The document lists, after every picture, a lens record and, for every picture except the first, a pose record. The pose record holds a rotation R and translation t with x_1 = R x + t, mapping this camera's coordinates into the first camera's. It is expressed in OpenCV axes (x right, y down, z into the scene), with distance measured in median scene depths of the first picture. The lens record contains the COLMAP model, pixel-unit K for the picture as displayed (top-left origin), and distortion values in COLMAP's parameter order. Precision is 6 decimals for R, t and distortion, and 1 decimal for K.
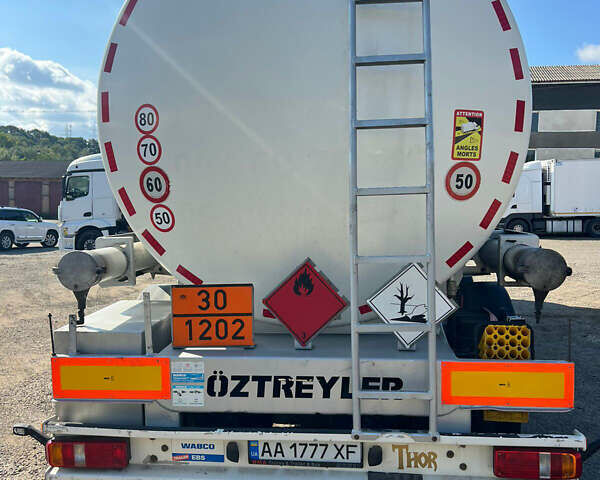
lens RADIAL K [[608.1, 0, 302.6], [0, 608.1, 238.3], [0, 0, 1]] dist [0.034335, 0.000000]
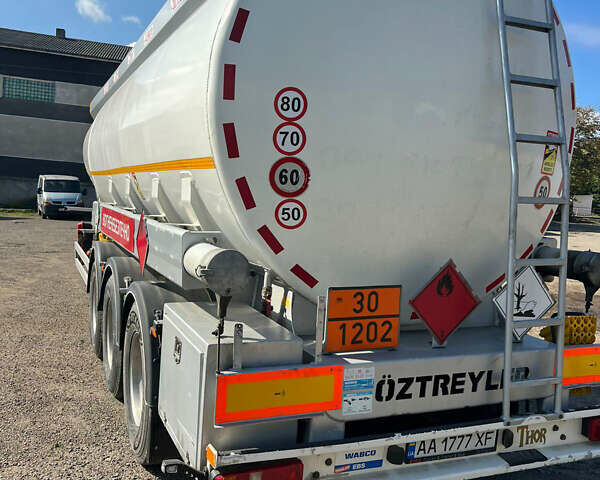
lens RADIAL K [[608.1, 0, 294.5], [0, 608.1, 239.1], [0, 0, 1]] dist [0.034335, 0.000000]
pose [[0.873842, 0.016430, 0.485932, -0.734934], [-0.030676, 0.999301, 0.021376, -0.016764], [-0.485241, -0.033586, 0.873735, 0.219572]]
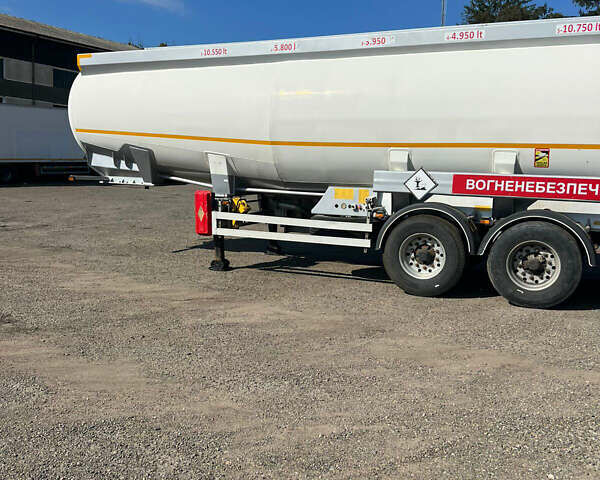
lens RADIAL K [[608.1, 0, 304.1], [0, 608.1, 240.0], [0, 0, 1]] dist [0.034335, 0.000000]
pose [[0.340559, -0.105058, 0.934335, -2.963828], [0.023773, 0.994382, 0.103145, -0.066827], [-0.939923, -0.012915, 0.341143, 2.058783]]
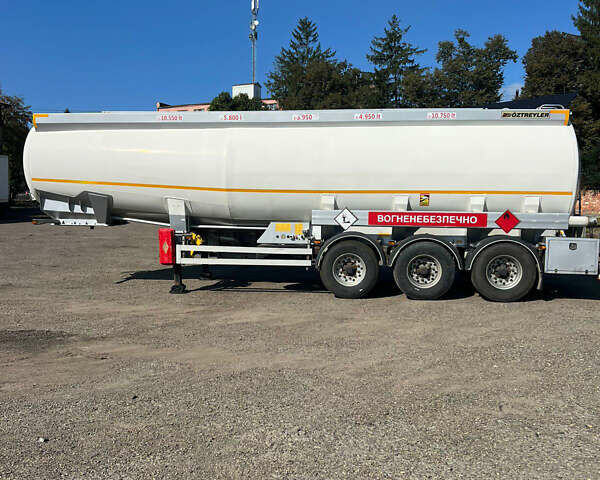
lens RADIAL K [[608.1, 0, 300.3], [0, 608.1, 240.8], [0, 0, 1]] dist [0.034335, 0.000000]
pose [[0.034866, -0.062534, 0.997434, -4.040240], [0.044758, 0.997137, 0.060951, -0.129782], [-0.998389, 0.042518, 0.037566, 2.634302]]
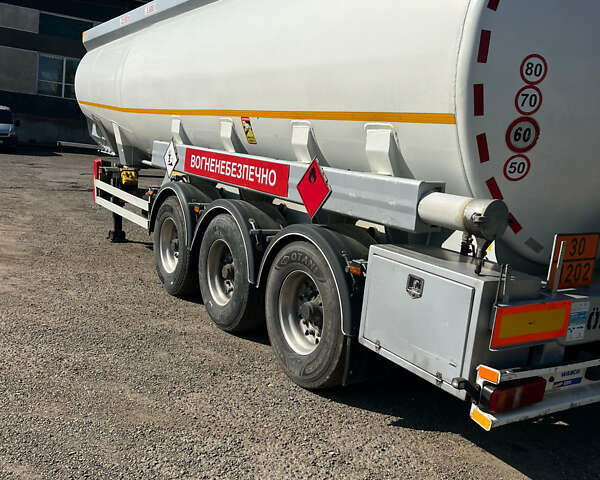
lens RADIAL K [[608.1, 0, 299.7], [0, 608.1, 242.6], [0, 0, 1]] dist [0.034335, 0.000000]
pose [[0.795853, -0.022422, 0.605075, -1.266932], [-0.060296, 0.991412, 0.116046, -0.006371], [-0.602481, -0.128839, 0.787666, 0.429965]]
